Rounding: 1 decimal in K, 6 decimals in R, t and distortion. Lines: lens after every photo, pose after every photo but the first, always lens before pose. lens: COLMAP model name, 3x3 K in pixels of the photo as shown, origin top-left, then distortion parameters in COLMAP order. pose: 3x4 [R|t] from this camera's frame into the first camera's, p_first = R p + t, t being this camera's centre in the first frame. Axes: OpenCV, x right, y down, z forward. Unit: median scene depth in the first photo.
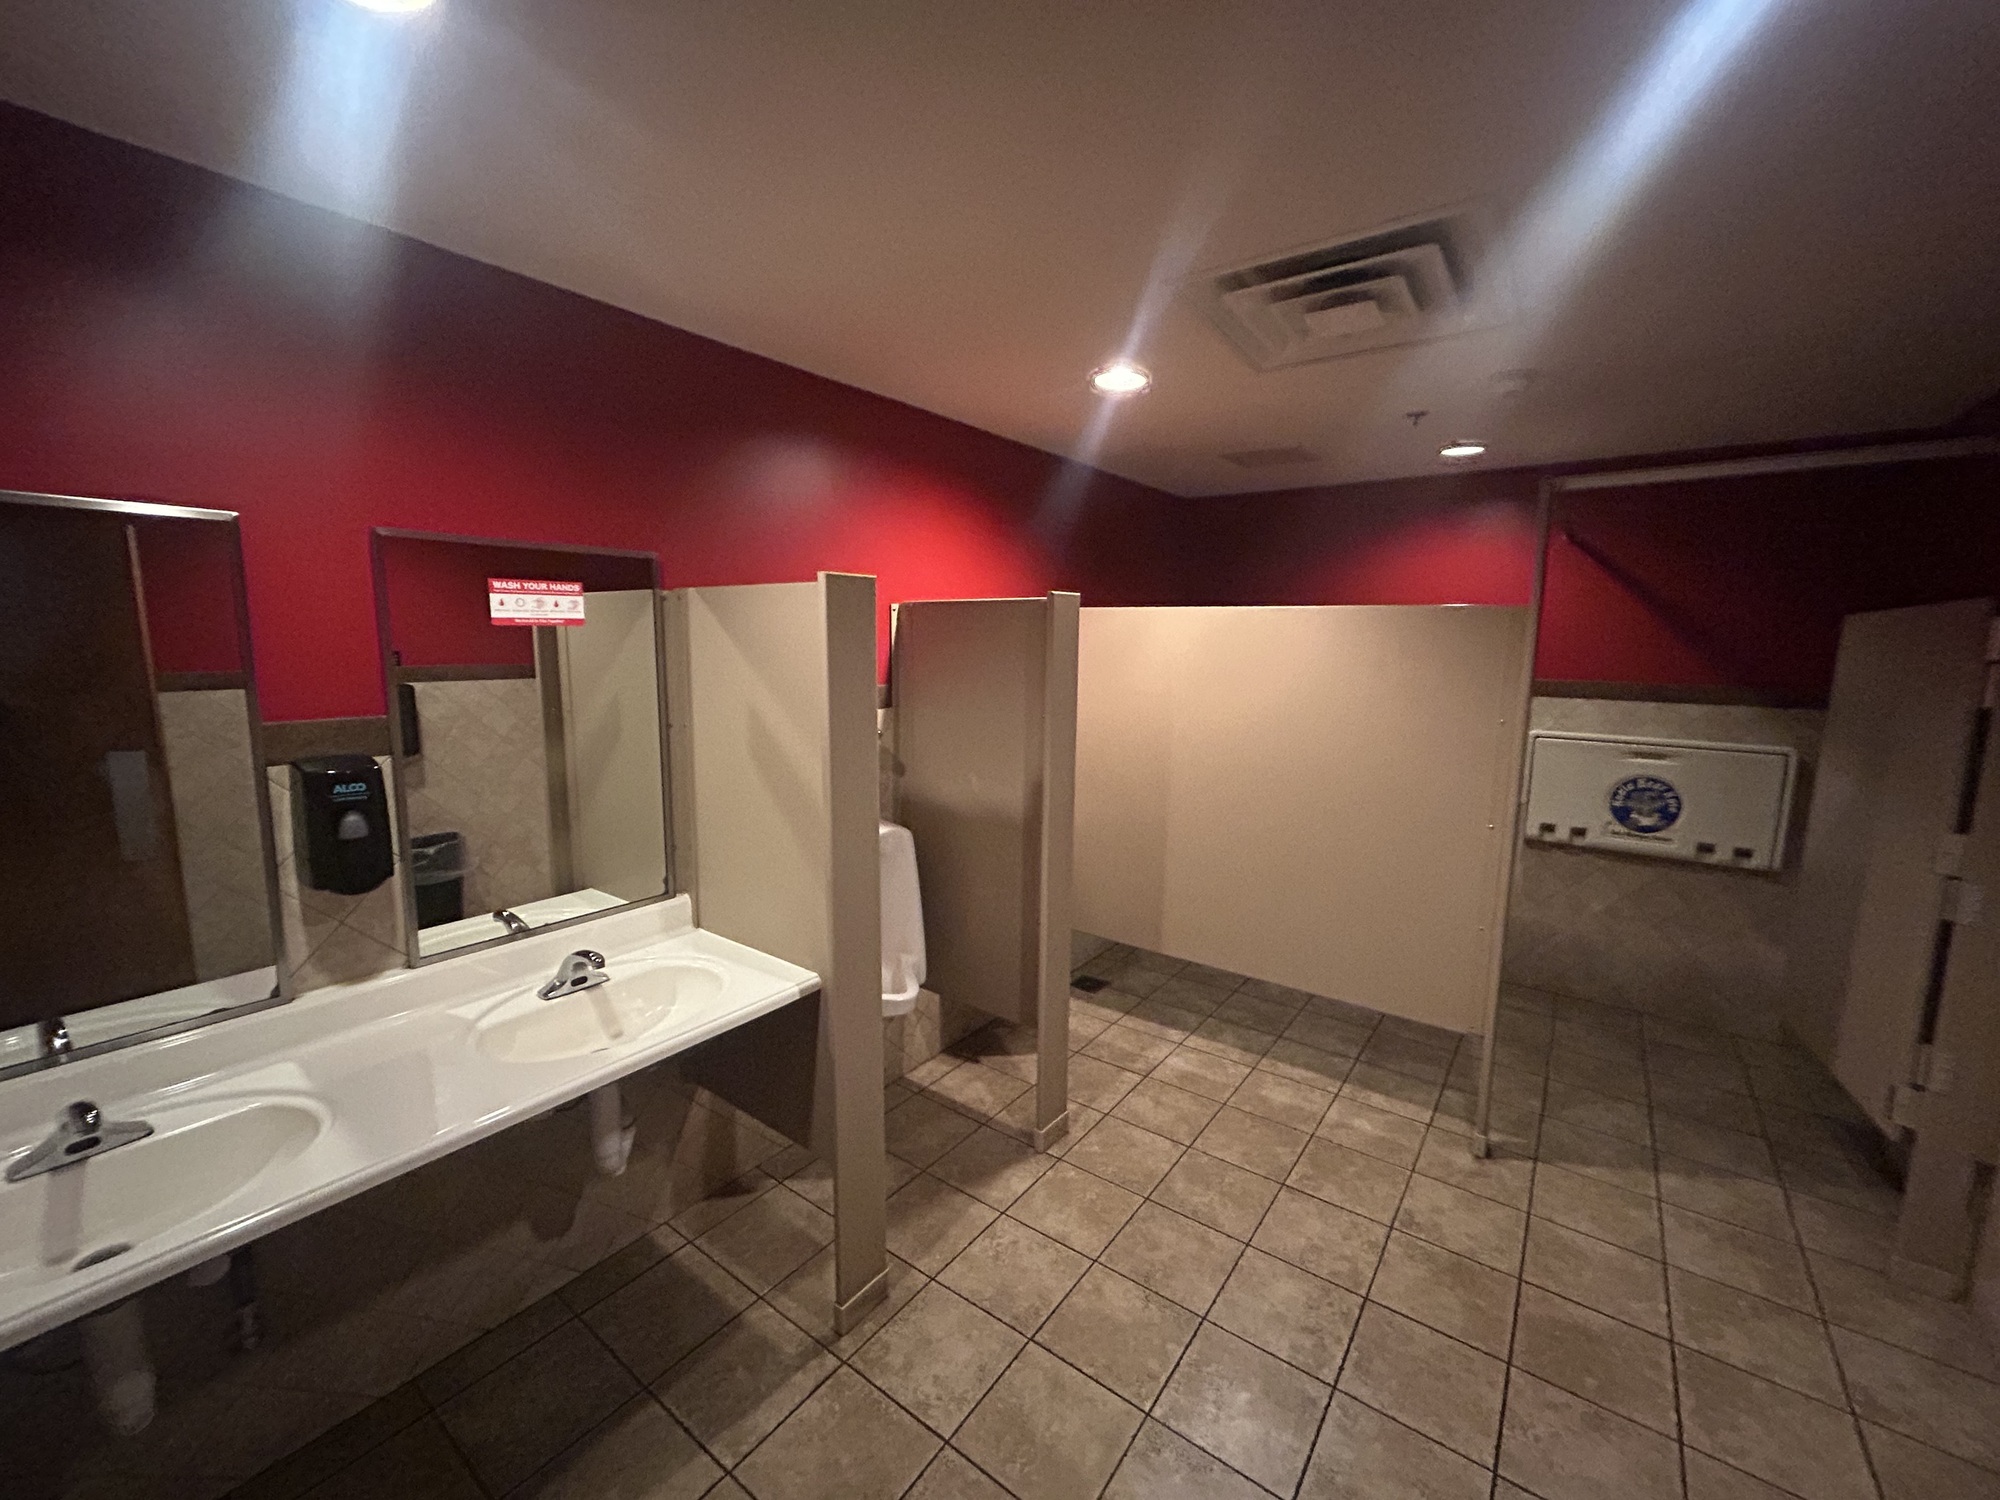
lens RADIAL K [[815.6, 0, 1000.0], [0, 815.6, 750.0], [0, 0, 1]] dist [0.001866, 0.000944]
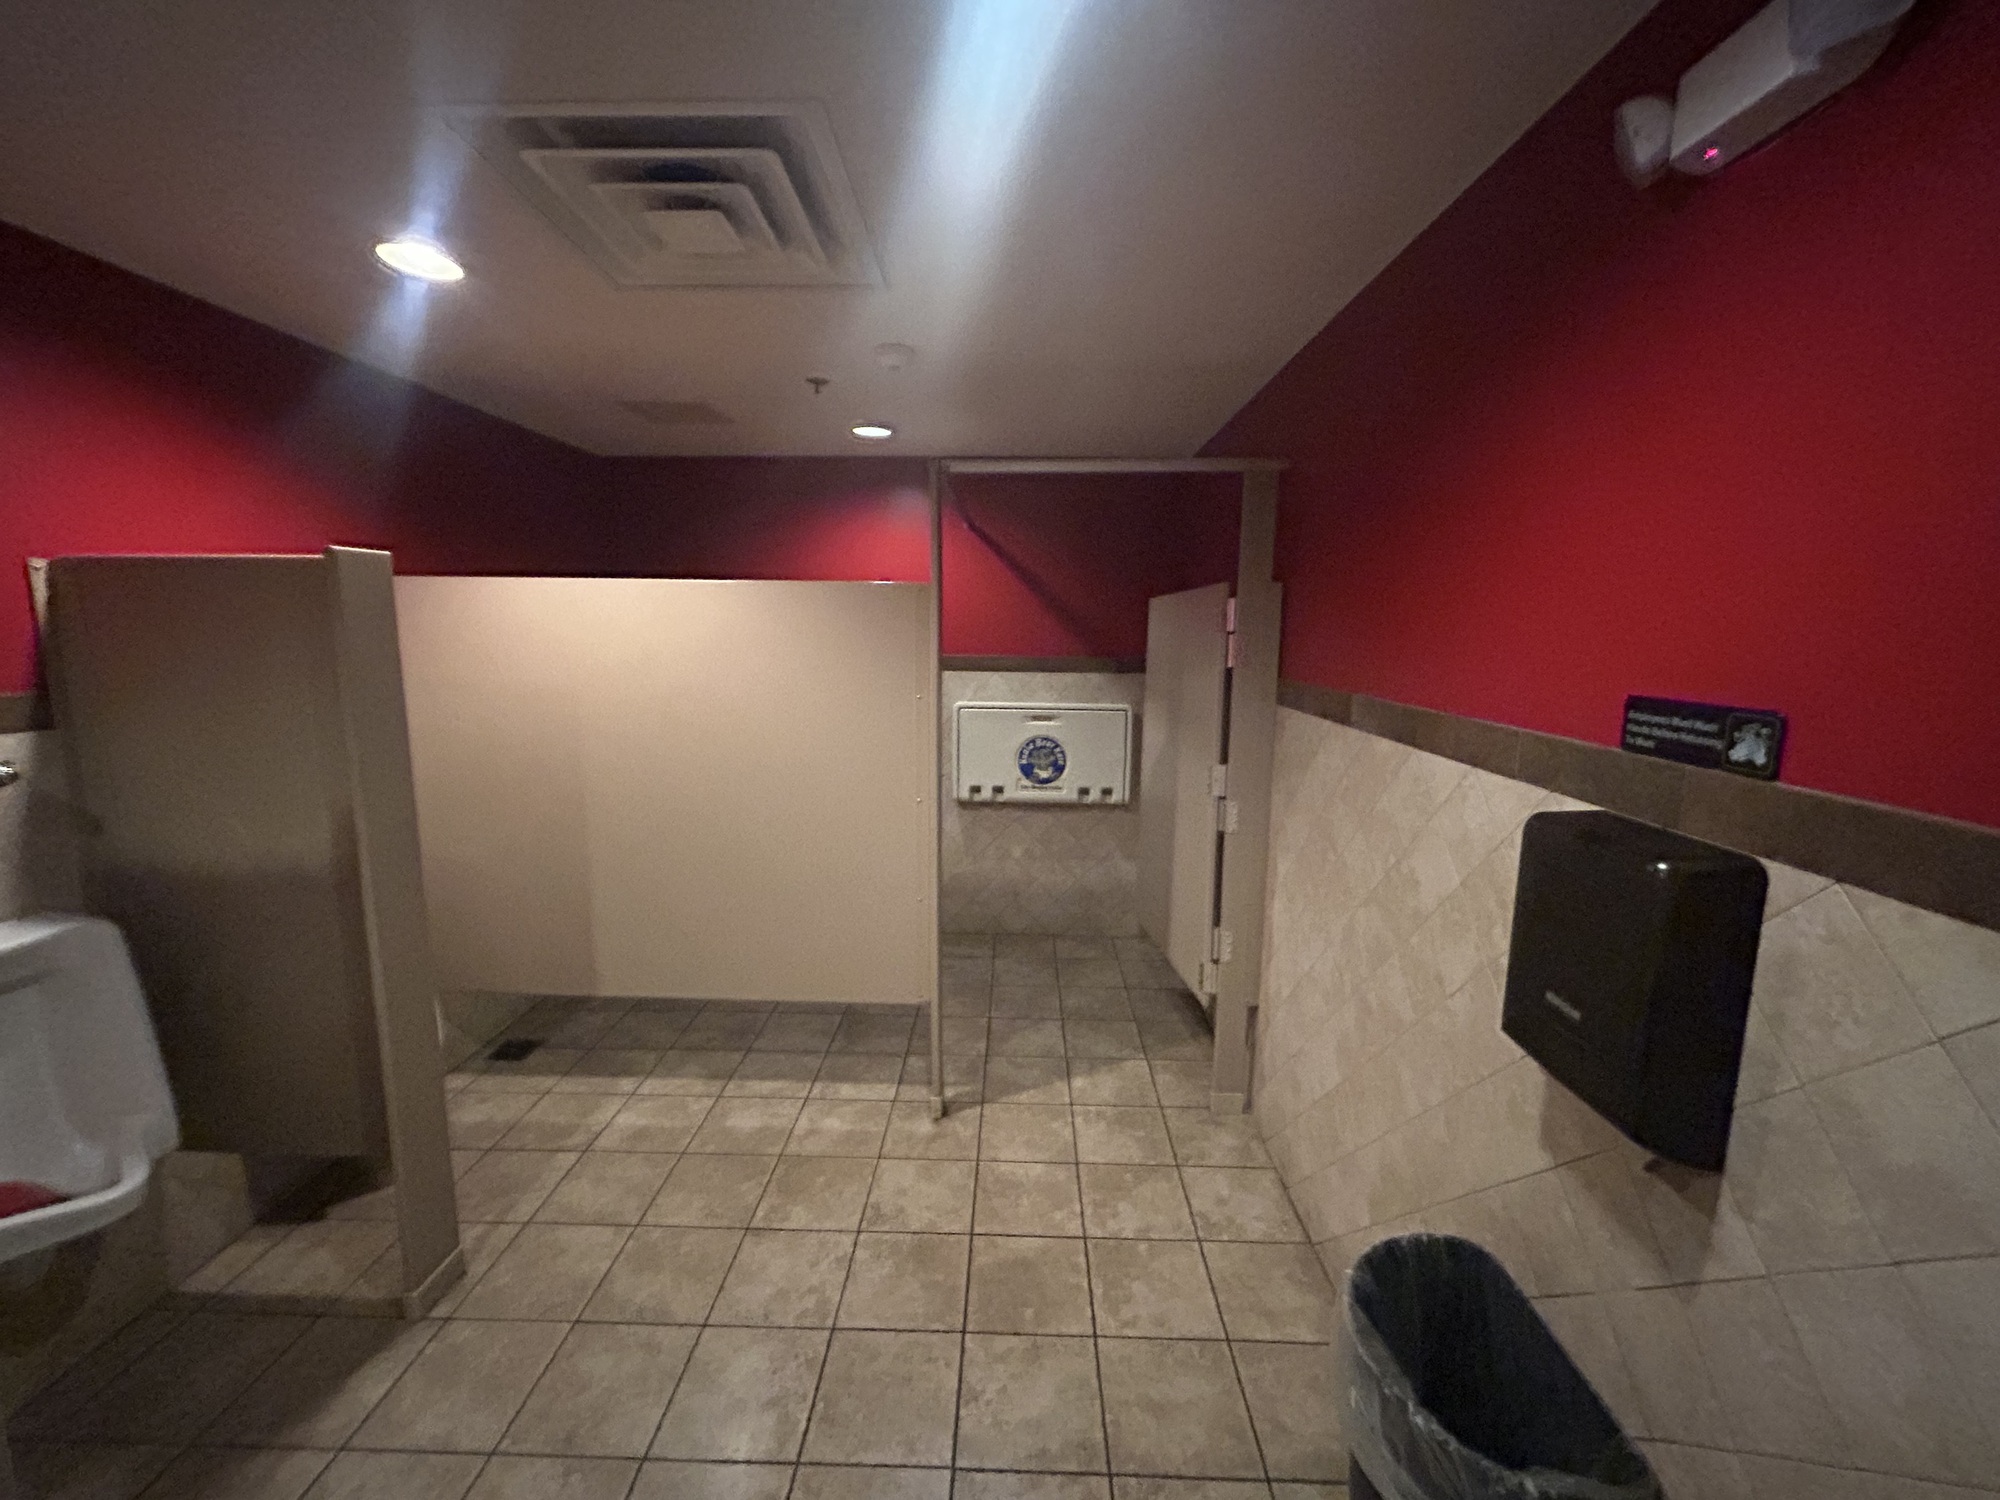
lens RADIAL K [[815.6, 0, 1000.0], [0, 815.6, 750.0], [0, 0, 1]] dist [0.001866, 0.000944]
pose [[0.820037, -0.091966, 0.564874, 0.104469], [0.081263, 0.995715, 0.044140, -0.005443], [-0.566512, 0.009706, 0.823996, 0.092103]]
